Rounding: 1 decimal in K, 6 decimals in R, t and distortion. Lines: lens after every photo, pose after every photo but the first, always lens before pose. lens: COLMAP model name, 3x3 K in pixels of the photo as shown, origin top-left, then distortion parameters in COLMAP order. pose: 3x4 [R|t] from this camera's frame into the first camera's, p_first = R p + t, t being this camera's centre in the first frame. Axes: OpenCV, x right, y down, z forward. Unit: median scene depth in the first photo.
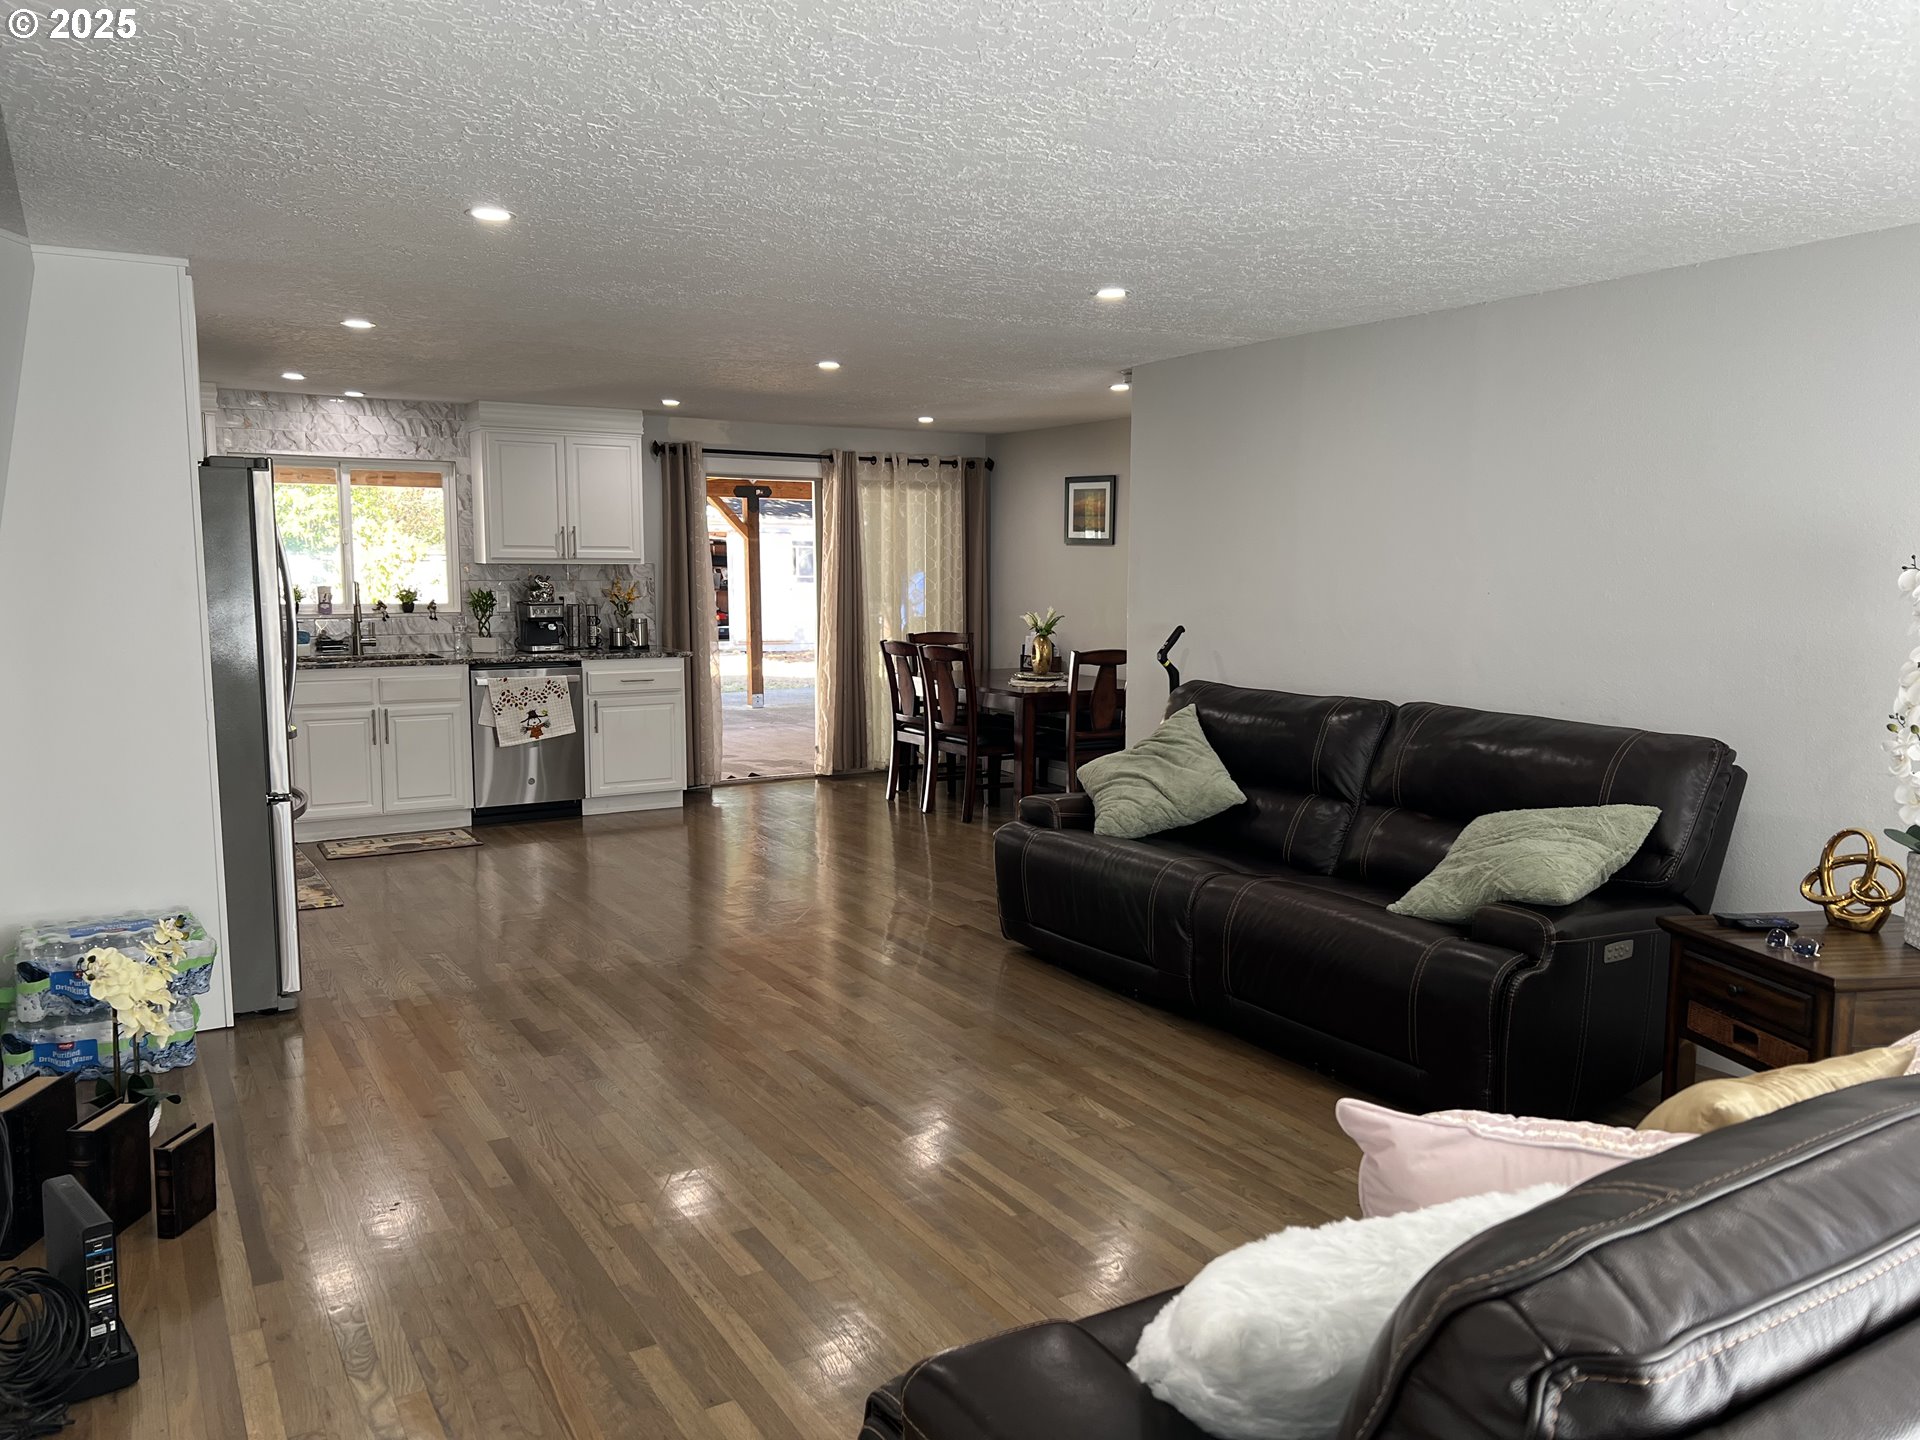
lens RADIAL K [[1443.2, 0, 953.2], [0, 1443.2, 724.9], [0, 0, 1]] dist [0.049323, -0.037347]
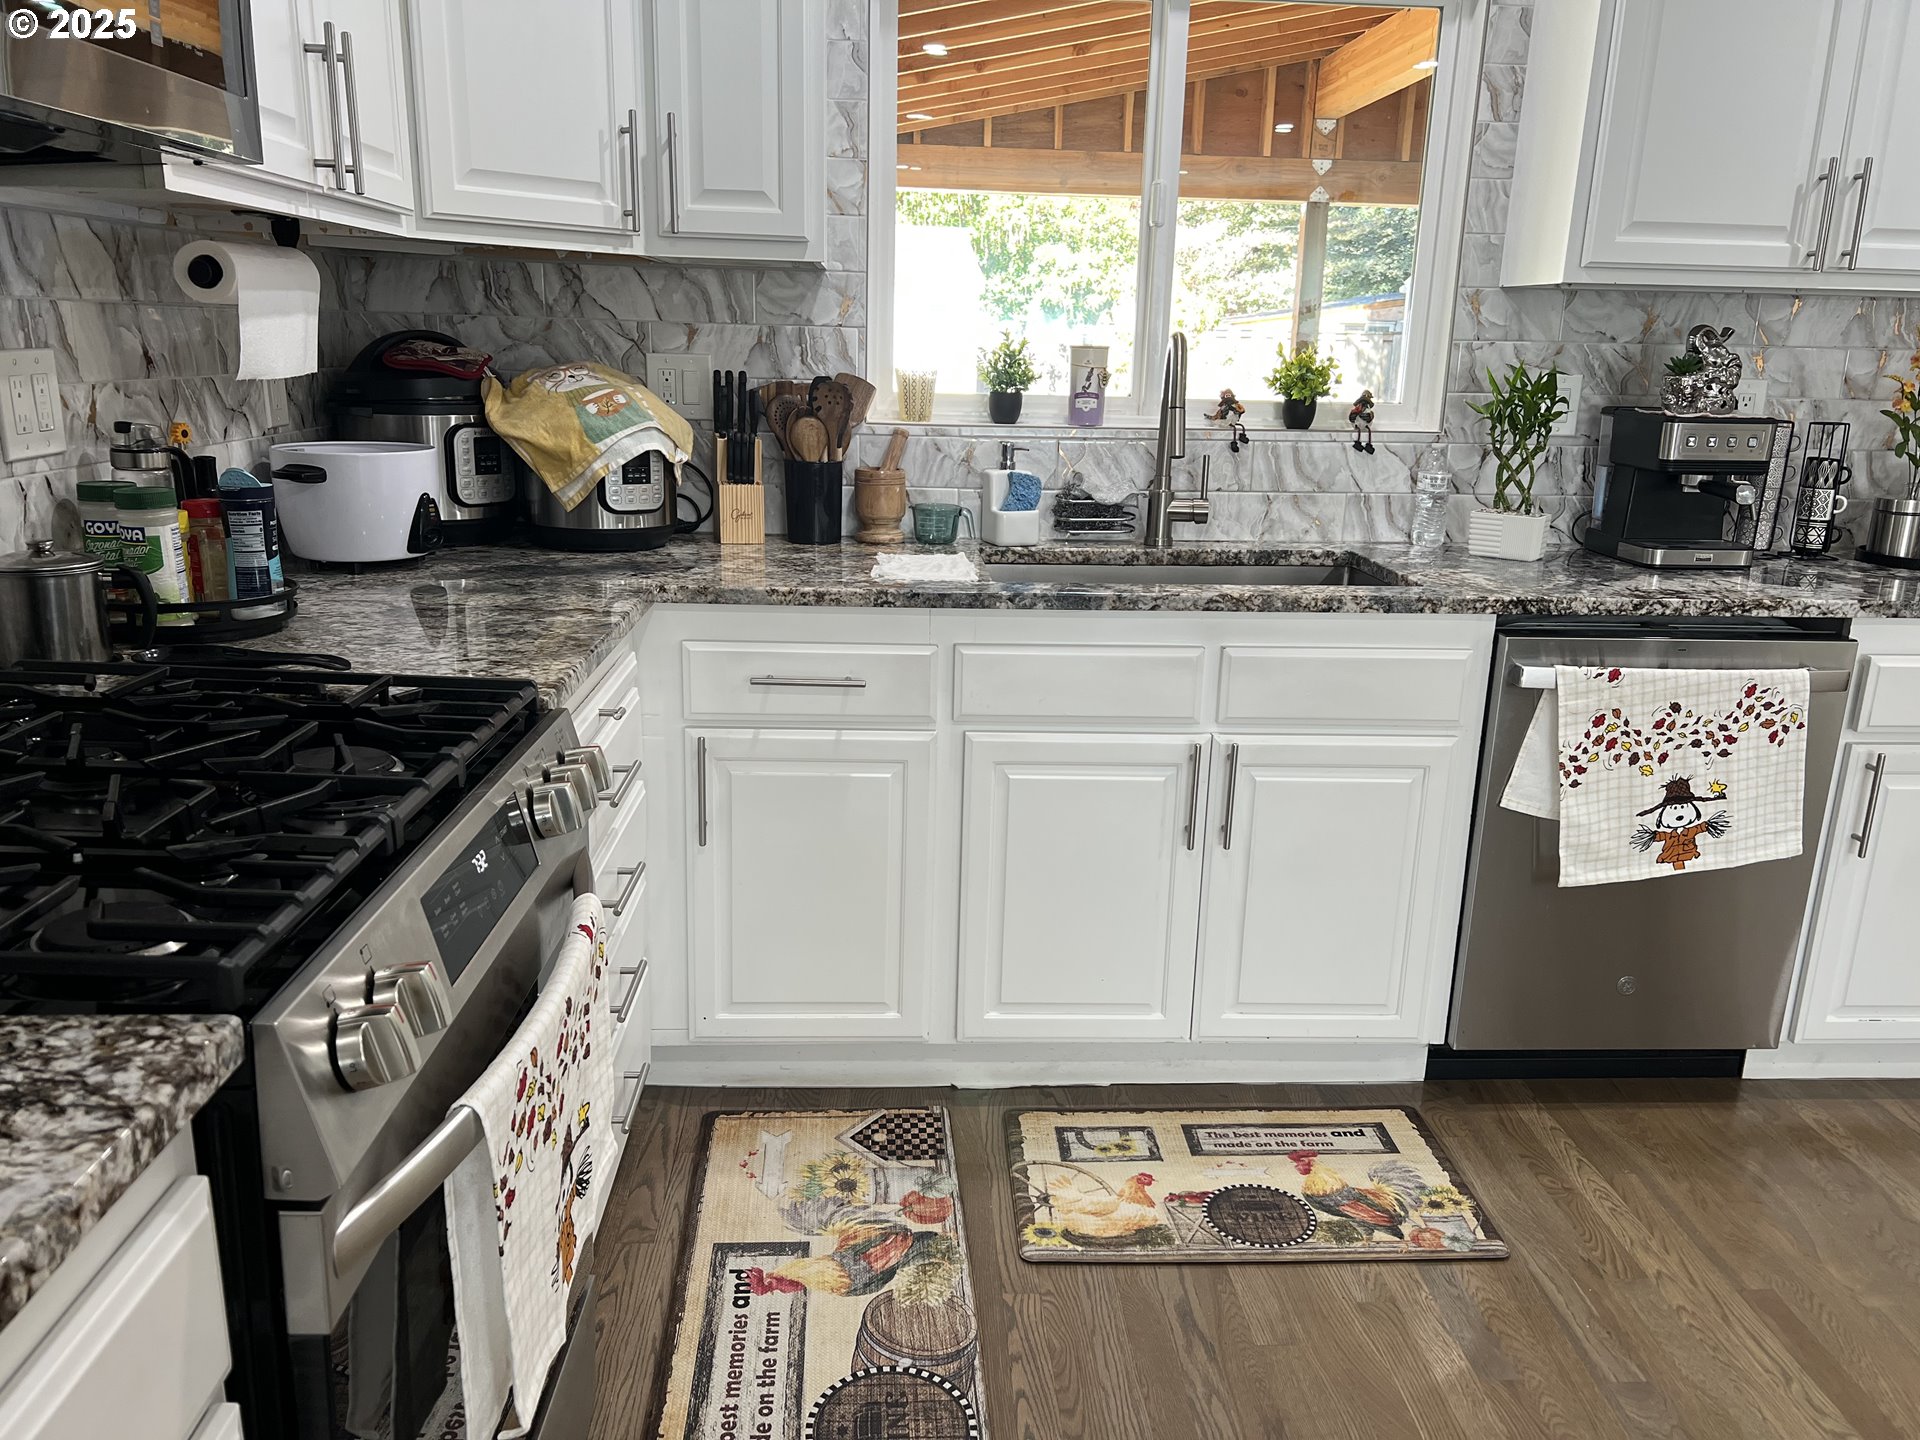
lens RADIAL K [[1443.2, 0, 958.1], [0, 1443.2, 713.6], [0, 0, 1]] dist [0.049323, -0.037347]
pose [[0.883167, 0.139806, -0.447740, -0.287516], [-0.076937, 0.984797, 0.155743, -0.058879], [0.462706, -0.103100, 0.880496, 0.659079]]
